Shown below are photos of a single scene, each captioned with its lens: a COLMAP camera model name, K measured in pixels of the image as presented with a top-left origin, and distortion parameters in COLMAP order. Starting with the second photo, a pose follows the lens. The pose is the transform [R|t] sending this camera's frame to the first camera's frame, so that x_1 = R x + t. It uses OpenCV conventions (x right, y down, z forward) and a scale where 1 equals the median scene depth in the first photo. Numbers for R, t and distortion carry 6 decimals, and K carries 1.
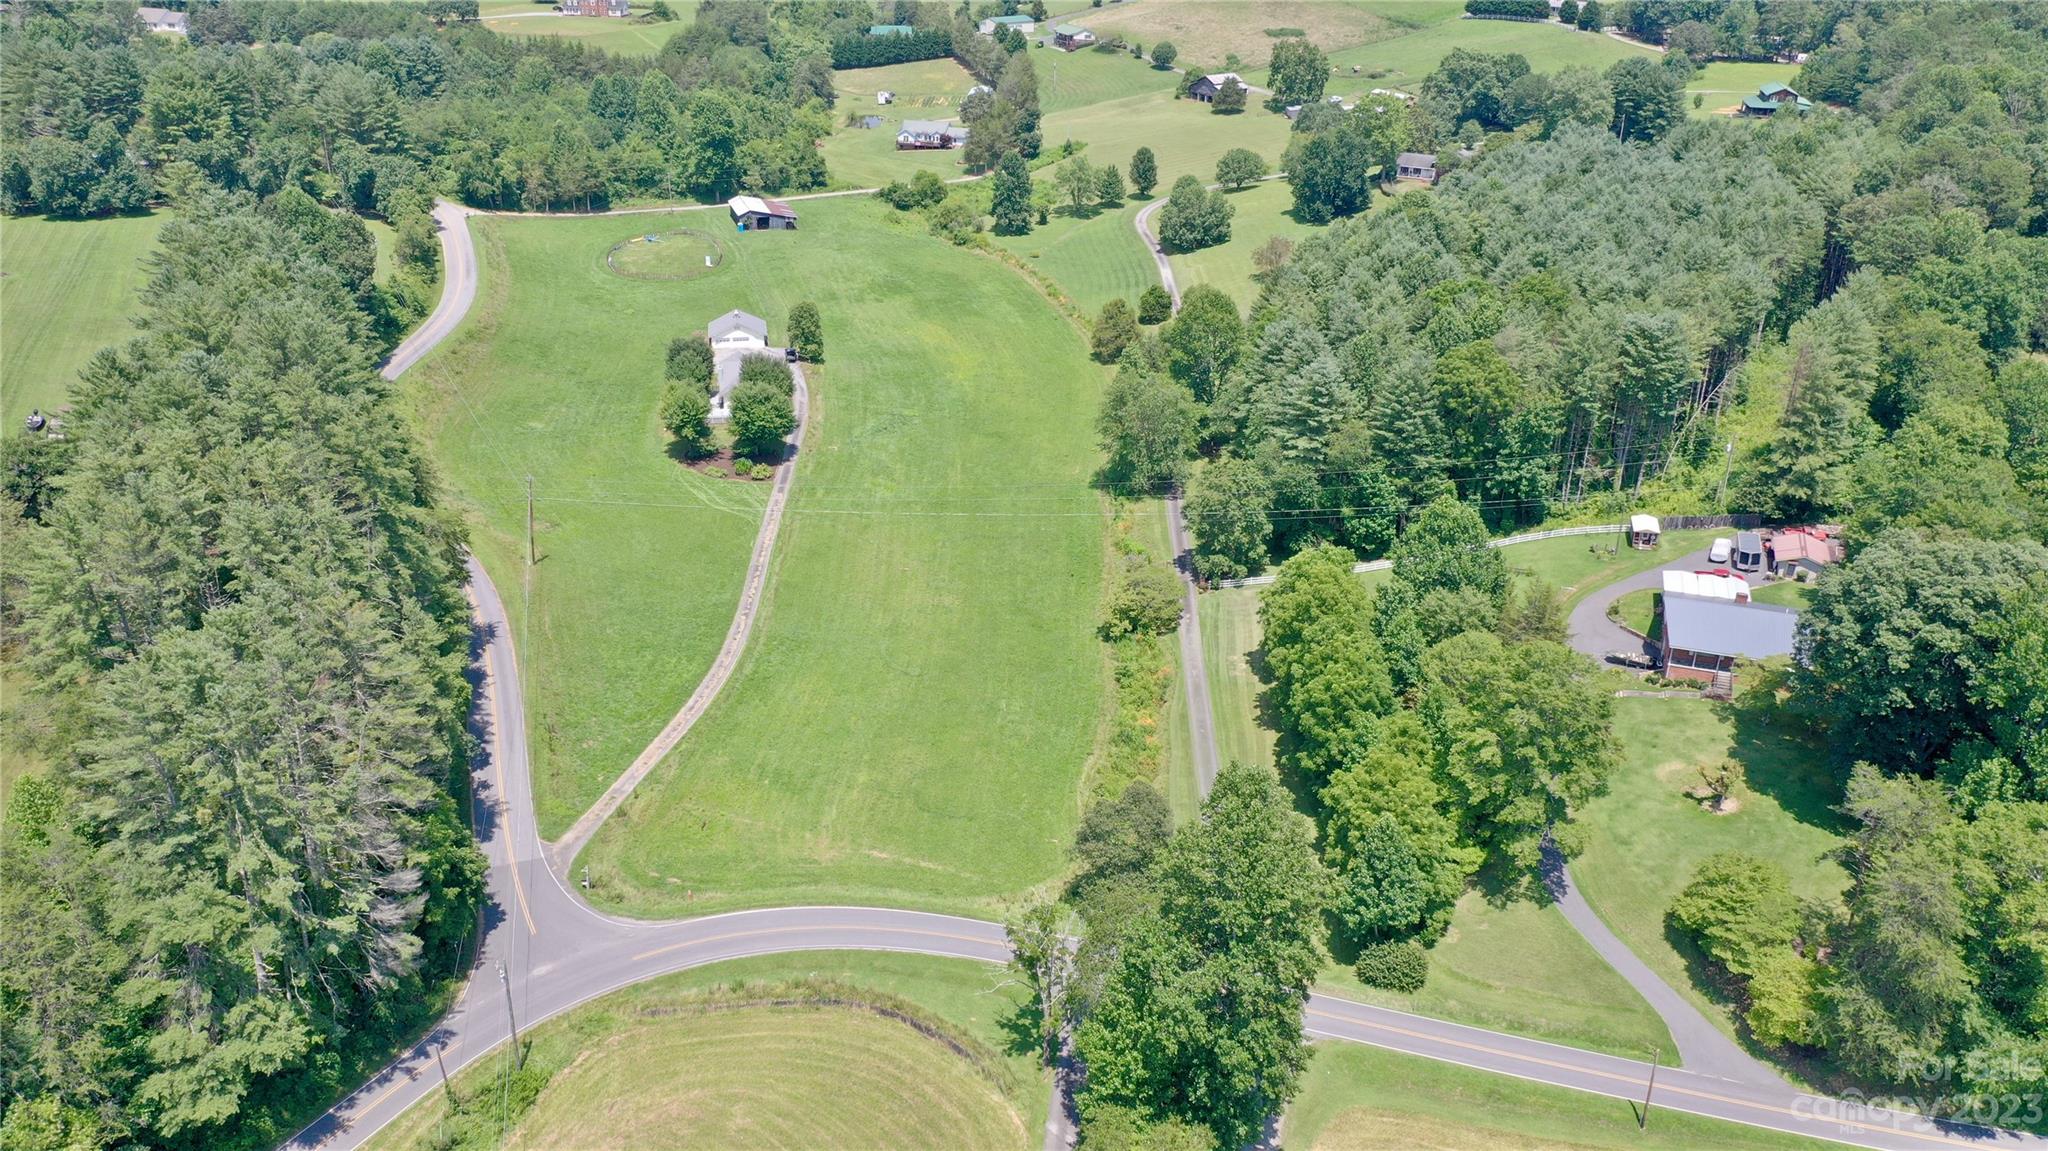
lens RADIAL K [[1607.7, 0, 1016.6], [0, 1607.7, 578.1], [0, 0, 1]] dist [-0.000883, -0.002631]
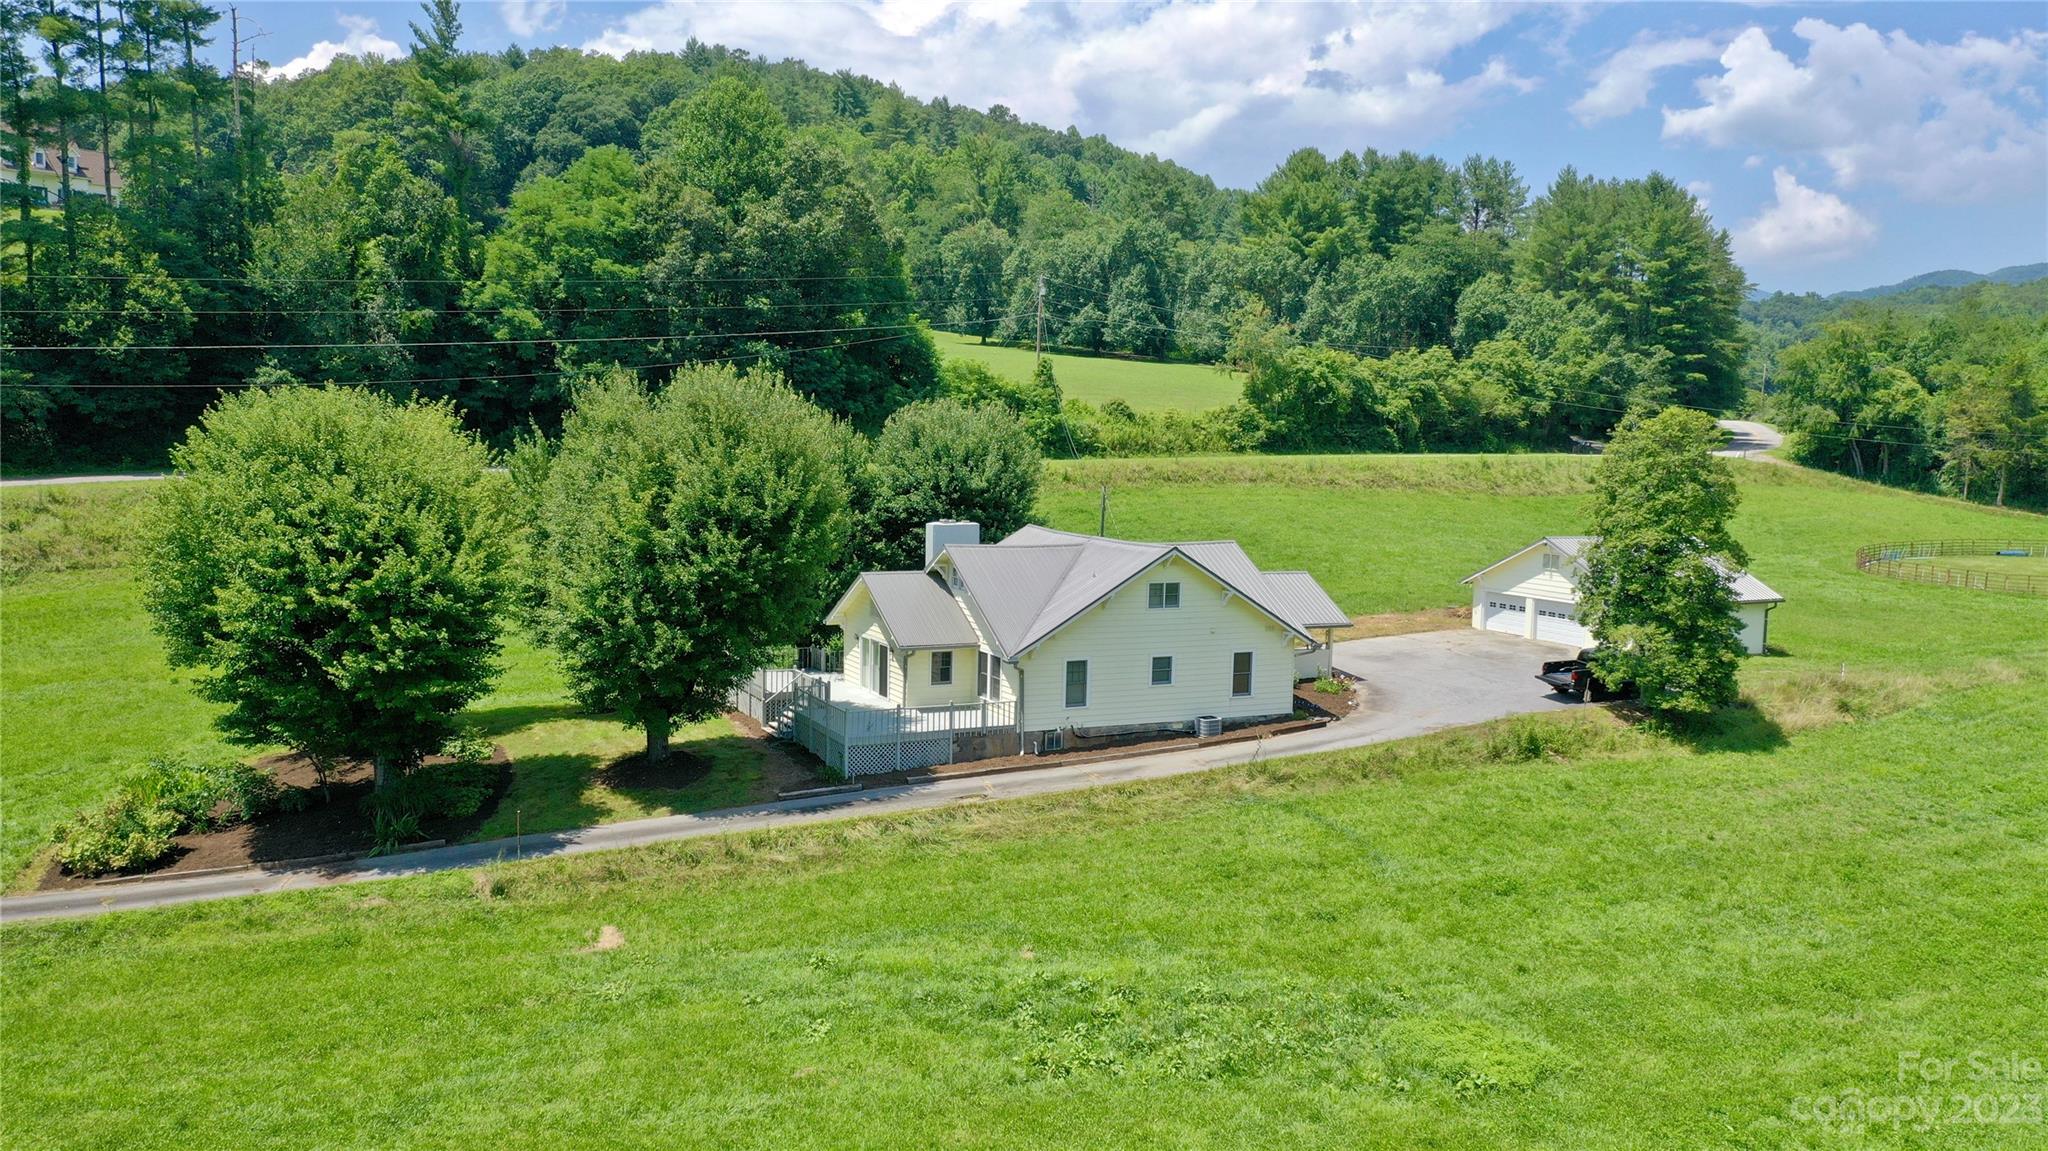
lens RADIAL K [[1607.7, 0, 1013.8], [0, 1607.7, 581.7], [0, 0, 1]] dist [-0.000883, -0.002631]
pose [[0.299915, 0.092539, -0.949467, 0.025641], [-0.427257, 0.902910, -0.046959, -0.079899], [0.852938, 0.419750, 0.310335, 0.643043]]
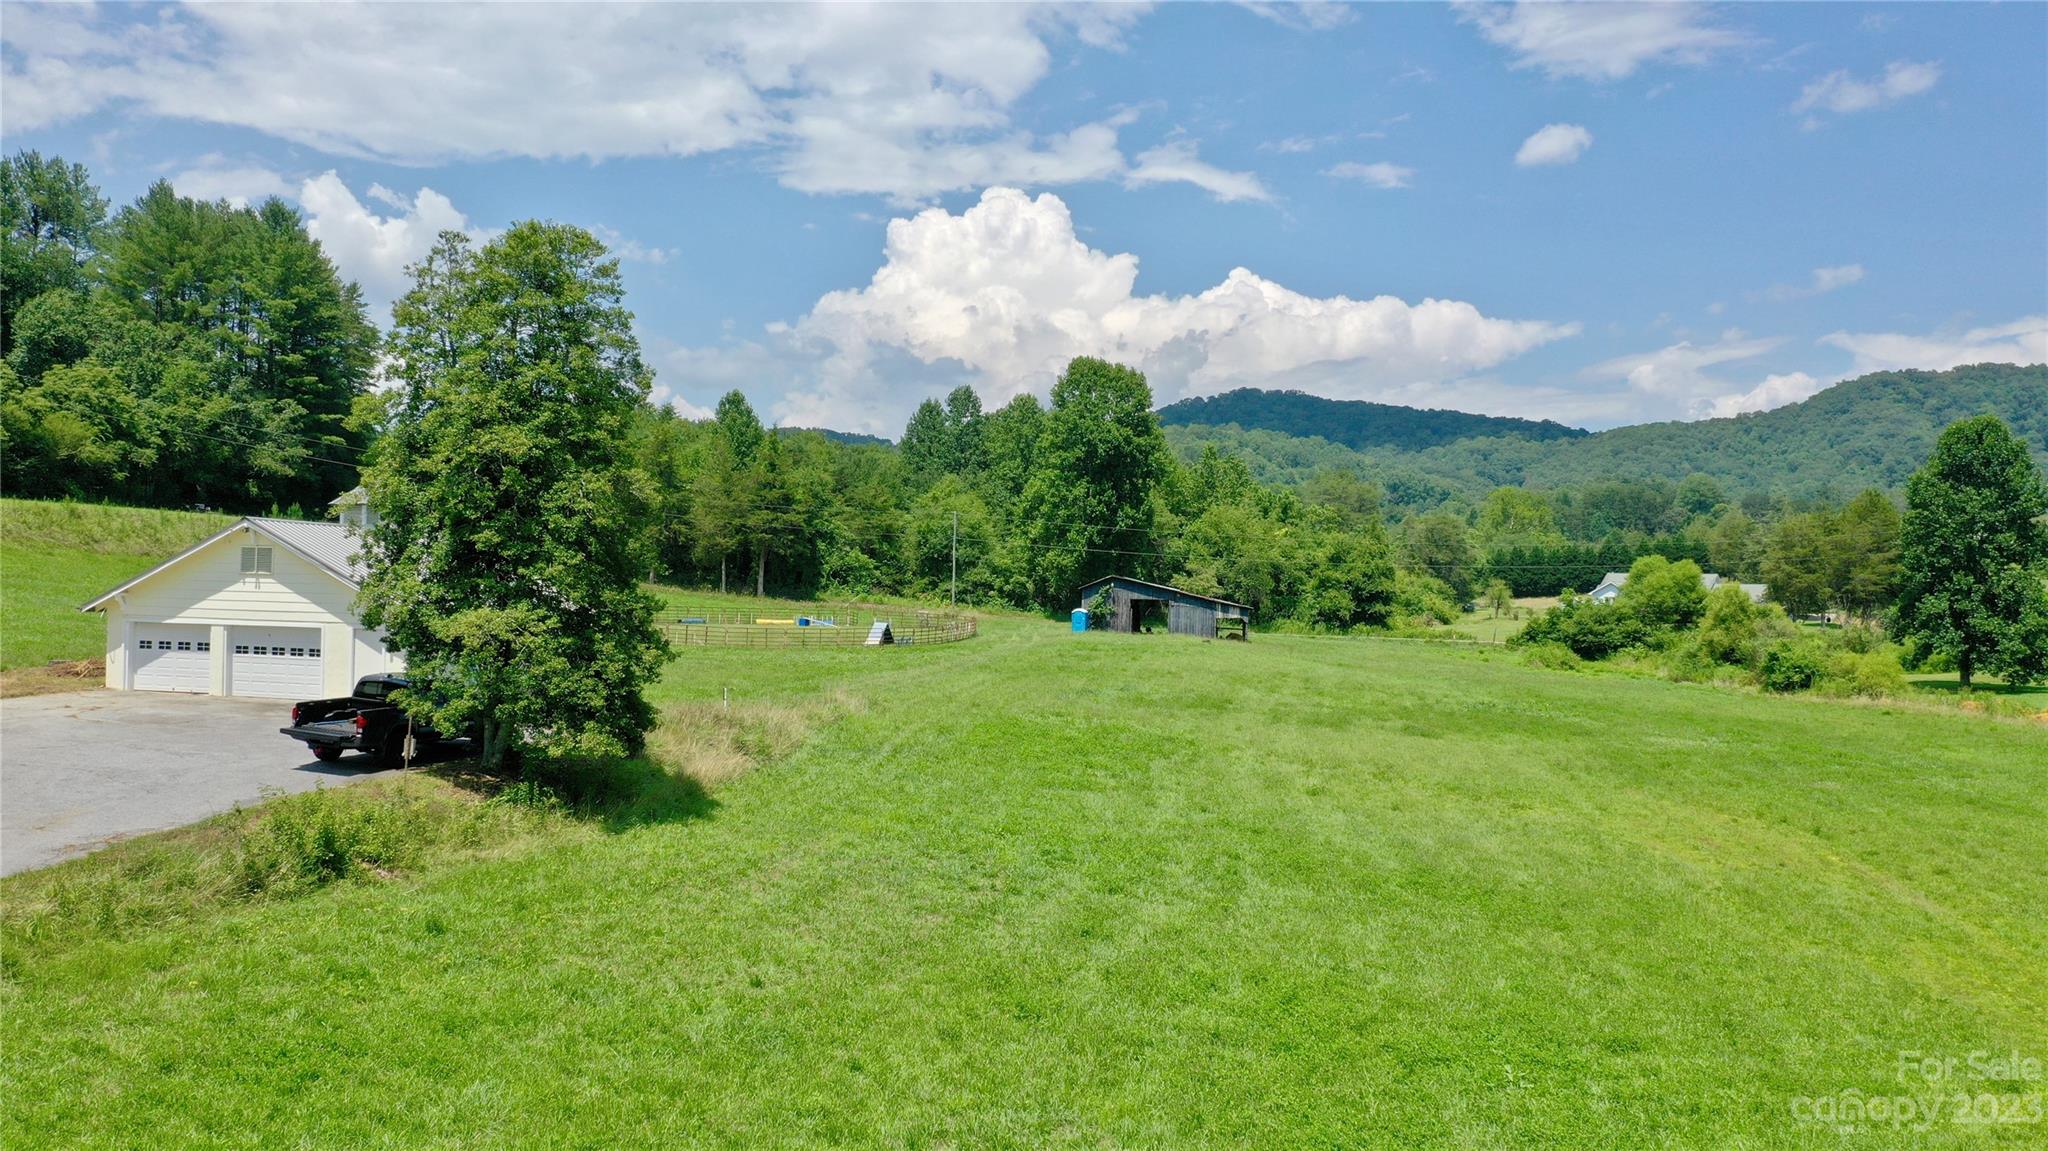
lens RADIAL K [[1607.7, 0, 1013.5], [0, 1607.7, 582.3], [0, 0, 1]] dist [-0.000883, -0.002631]
pose [[0.907848, 0.009639, -0.419189, -0.039090], [-0.193970, 0.895985, -0.399483, -0.082132], [0.371737, 0.443979, 0.815288, 0.682937]]
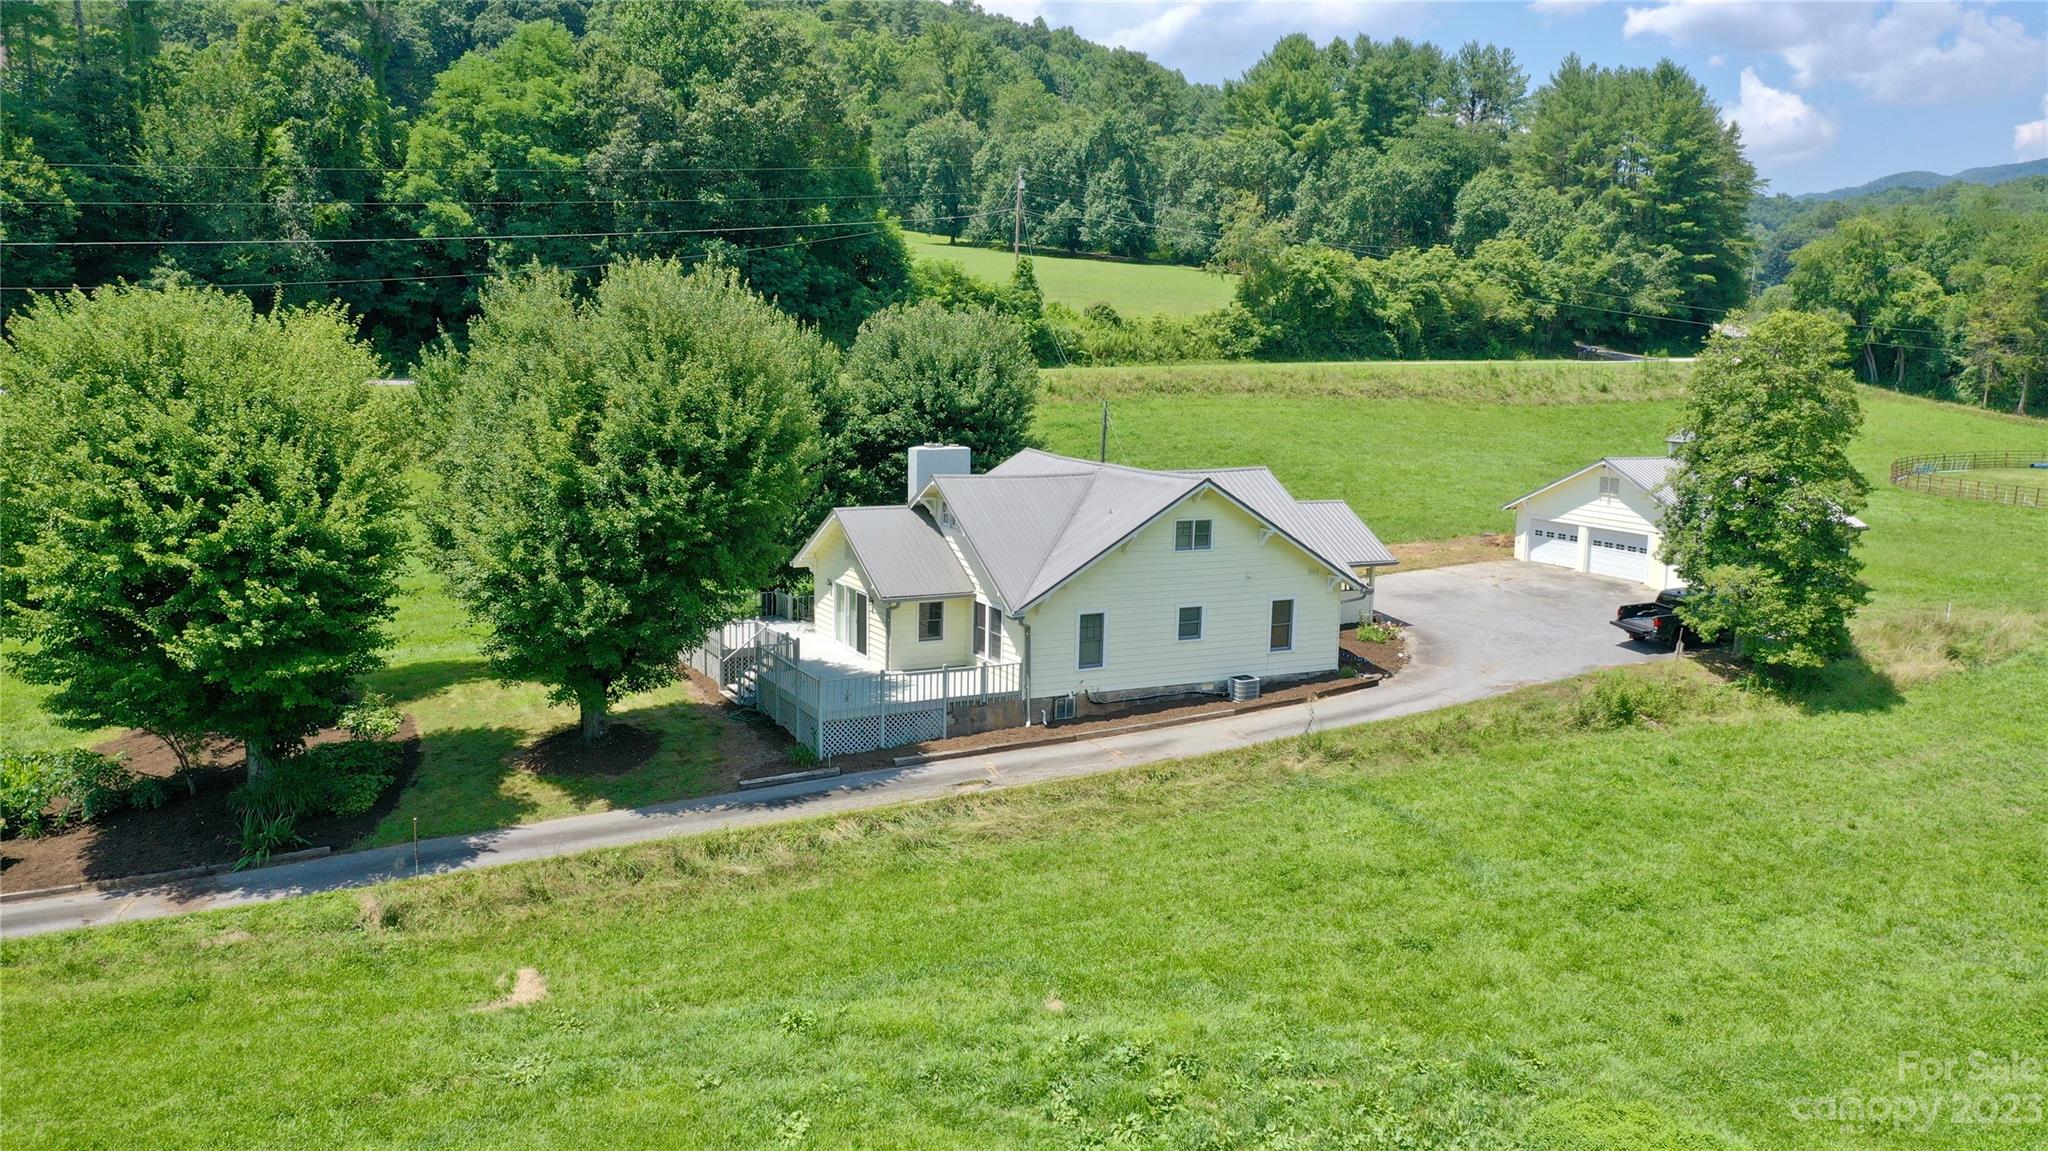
lens RADIAL K [[1607.7, 0, 1013.1], [0, 1607.7, 582.3], [0, 0, 1]] dist [-0.000883, -0.002631]
pose [[0.321517, 0.146718, -0.935468, 0.004062], [-0.422730, 0.906250, -0.003155, -0.081820], [0.847305, 0.396465, 0.353397, 0.646322]]
